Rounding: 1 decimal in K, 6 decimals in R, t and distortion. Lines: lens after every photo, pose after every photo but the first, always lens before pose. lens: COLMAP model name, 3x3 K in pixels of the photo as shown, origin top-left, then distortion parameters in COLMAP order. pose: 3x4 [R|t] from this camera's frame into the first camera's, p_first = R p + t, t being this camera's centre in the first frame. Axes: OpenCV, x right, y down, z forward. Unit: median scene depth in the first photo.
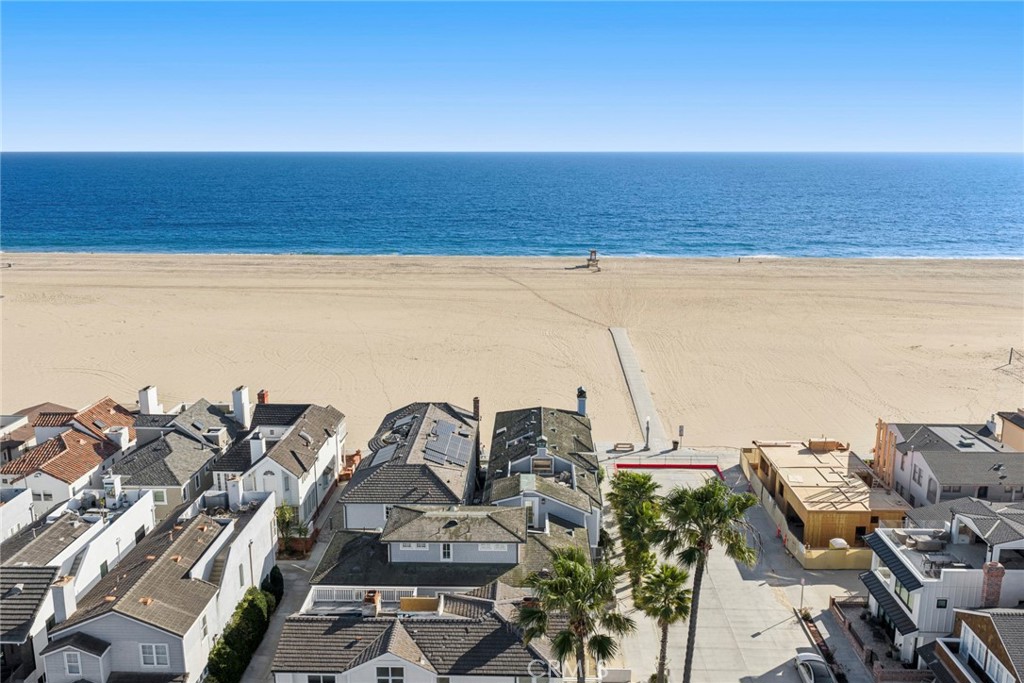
lens RADIAL K [[845.9, 0, 512.0], [0, 845.9, 341.5], [0, 0, 1]] dist [0.018935, 0.001145]
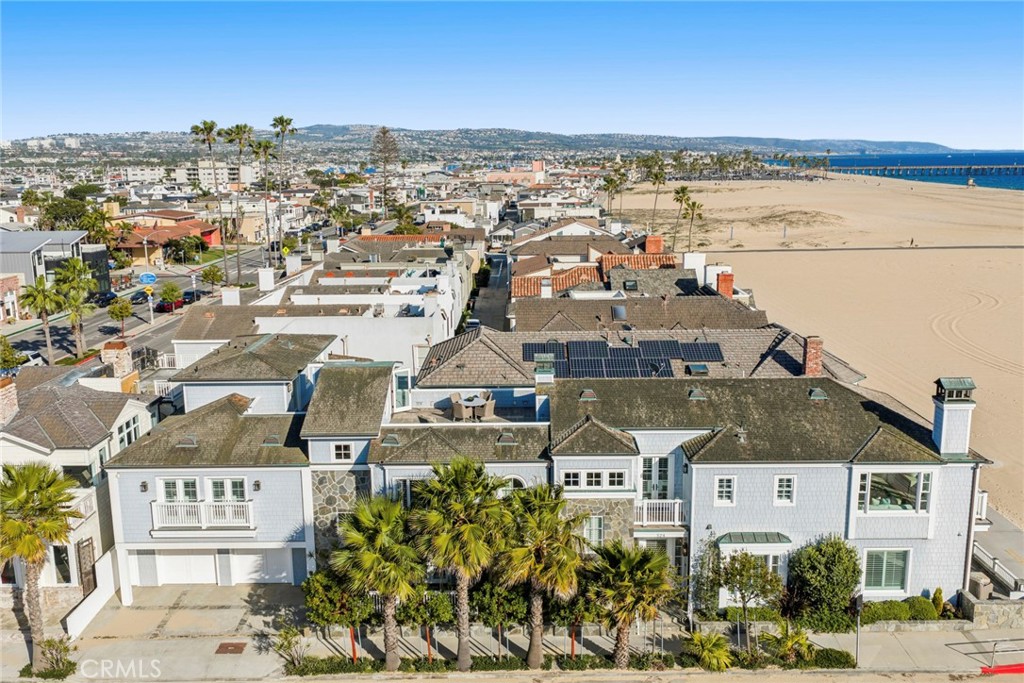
lens RADIAL K [[845.9, 0, 512.0], [0, 845.9, 341.5], [0, 0, 1]] dist [0.018935, 0.001145]
pose [[0.027175, 0.216136, -0.975985, 0.467101], [-0.206947, 0.956410, 0.206039, 0.003417], [0.977975, 0.196378, 0.070719, 0.825979]]
